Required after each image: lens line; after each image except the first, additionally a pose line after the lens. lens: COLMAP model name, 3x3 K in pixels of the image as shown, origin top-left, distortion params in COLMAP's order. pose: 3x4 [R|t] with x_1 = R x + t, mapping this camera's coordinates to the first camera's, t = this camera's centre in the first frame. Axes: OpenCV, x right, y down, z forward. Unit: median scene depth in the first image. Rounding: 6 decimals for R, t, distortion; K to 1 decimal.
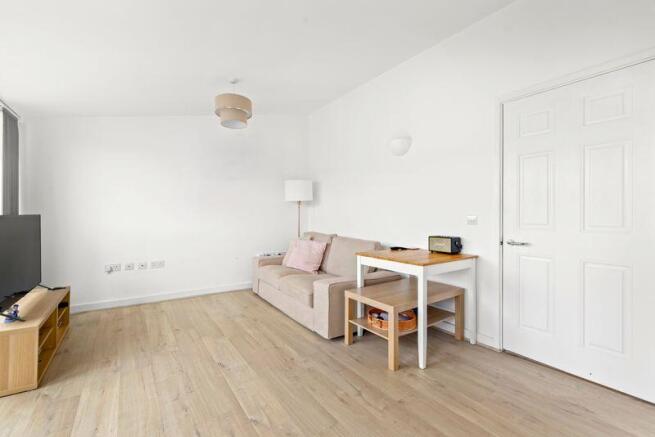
lens RADIAL K [[283.4, 0, 325.9], [0, 283.4, 214.9], [0, 0, 1]] dist [0.002418, -0.000547]
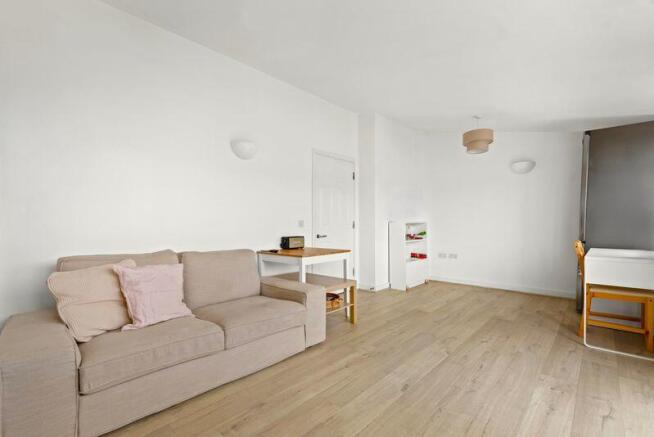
lens RADIAL K [[282.3, 0, 325.6], [0, 282.3, 223.0], [0, 0, 1]] dist [0.002434, 0.000239]
pose [[-0.182524, 0.002052, 0.983199, -1.218027], [0.006776, 0.999977, -0.000829, 0.019399], [-0.983178, 0.006511, -0.182533, 1.438898]]
